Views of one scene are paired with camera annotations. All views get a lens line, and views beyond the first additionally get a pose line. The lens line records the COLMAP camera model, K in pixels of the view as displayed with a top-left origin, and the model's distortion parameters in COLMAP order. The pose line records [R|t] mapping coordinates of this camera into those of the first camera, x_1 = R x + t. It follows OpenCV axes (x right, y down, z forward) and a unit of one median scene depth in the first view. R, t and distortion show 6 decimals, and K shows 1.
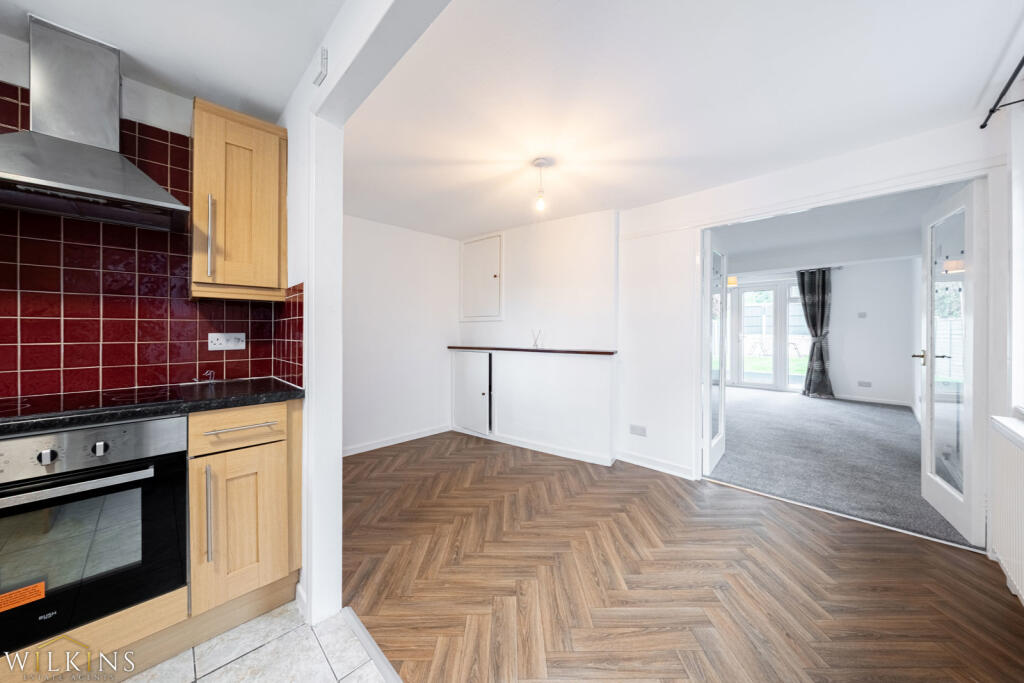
lens RADIAL K [[350.1, 0, 511.4], [0, 350.1, 331.2], [0, 0, 1]] dist [0.000838, -0.000642]
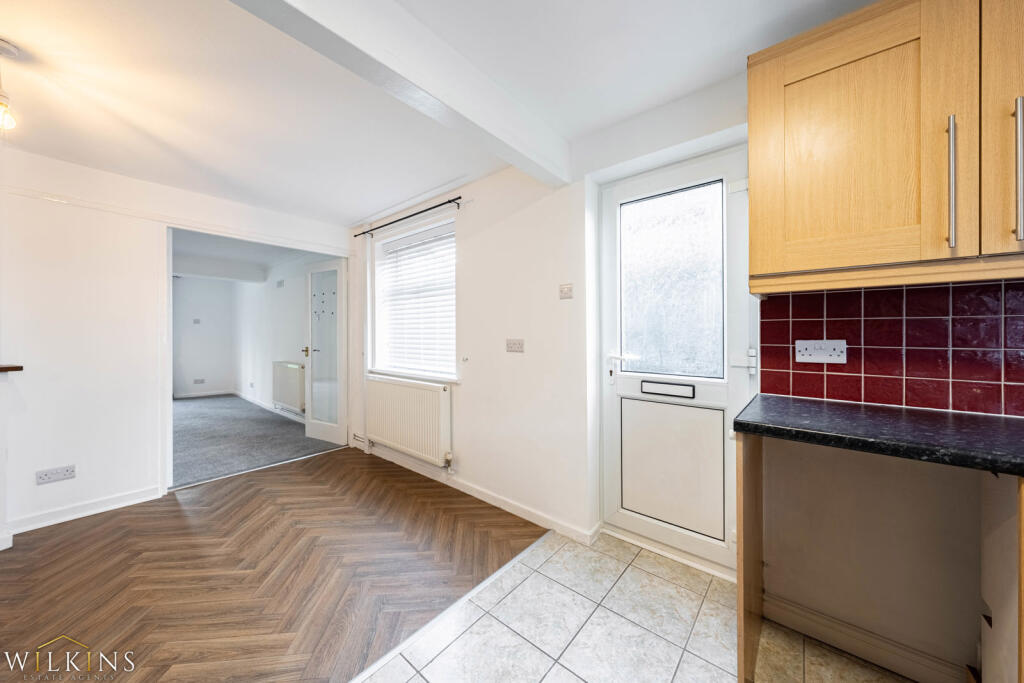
lens RADIAL K [[350.1, 0, 510.5], [0, 350.1, 338.3], [0, 0, 1]] dist [0.000838, -0.000642]
pose [[-0.088003, -0.006019, 0.996102, -0.684072], [-0.002314, 0.999980, 0.005838, 0.002636], [-0.996117, -0.001791, -0.088016, 0.243330]]
